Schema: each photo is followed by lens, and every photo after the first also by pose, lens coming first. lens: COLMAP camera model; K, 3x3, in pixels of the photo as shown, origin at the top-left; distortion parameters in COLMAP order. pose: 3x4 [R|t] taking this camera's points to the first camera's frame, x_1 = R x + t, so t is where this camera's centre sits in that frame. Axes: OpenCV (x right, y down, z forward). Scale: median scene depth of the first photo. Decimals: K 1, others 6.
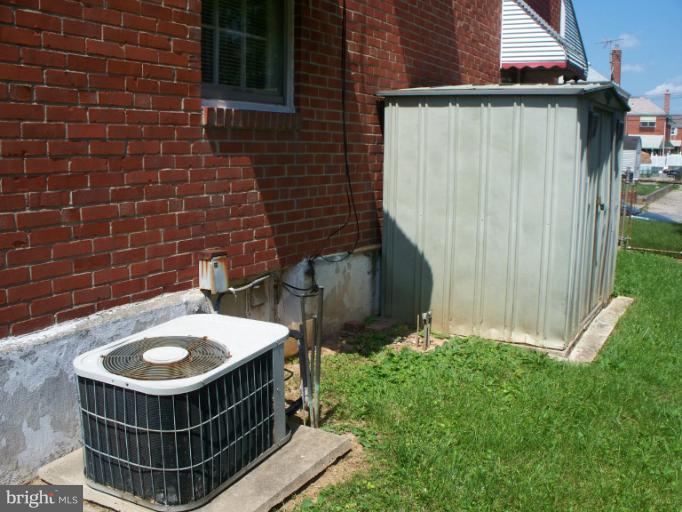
lens RADIAL K [[706.1, 0, 353.3], [0, 706.1, 260.2], [0, 0, 1]] dist [-0.206036, 0.213547]
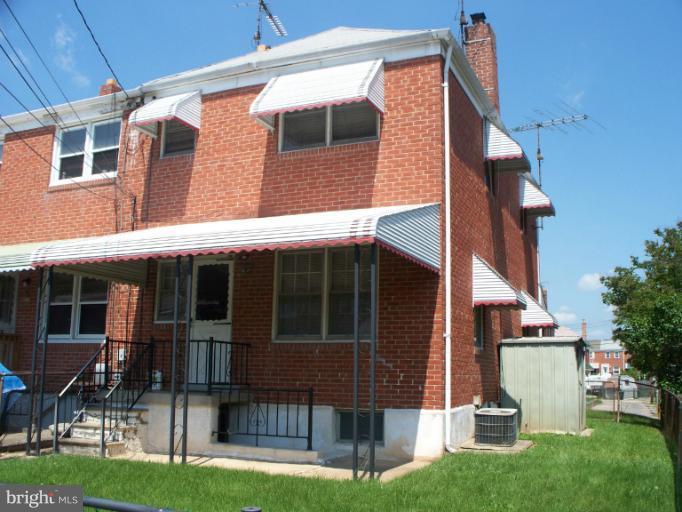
lens RADIAL K [[706.1, 0, 353.3], [0, 706.1, 260.2], [0, 0, 1]] dist [-0.206036, 0.213547]
pose [[0.994295, 0.015062, 0.105593, -0.790011], [0.019402, 0.947921, -0.317913, 0.294644], [-0.104883, 0.318148, 0.942221, -1.524160]]
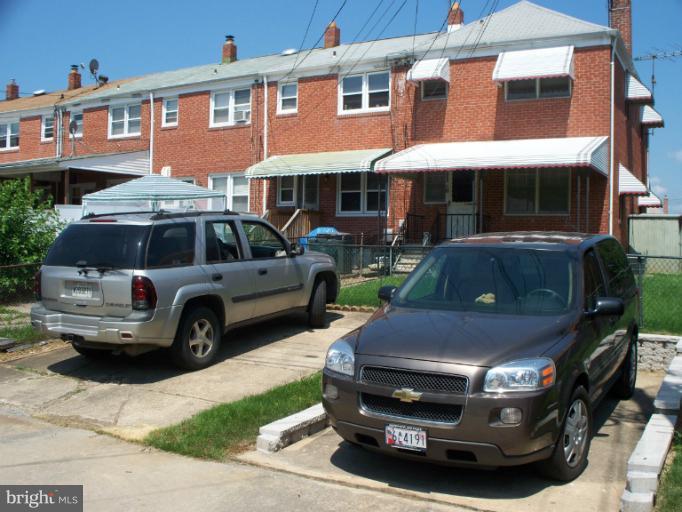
lens RADIAL K [[706.1, 0, 353.3], [0, 706.1, 260.2], [0, 0, 1]] dist [-0.206036, 0.213547]
pose [[0.999981, 0.004381, 0.004358, -1.594887], [-0.003705, 0.989480, -0.144622, 0.605064], [-0.004945, 0.144603, 0.989477, -2.951088]]
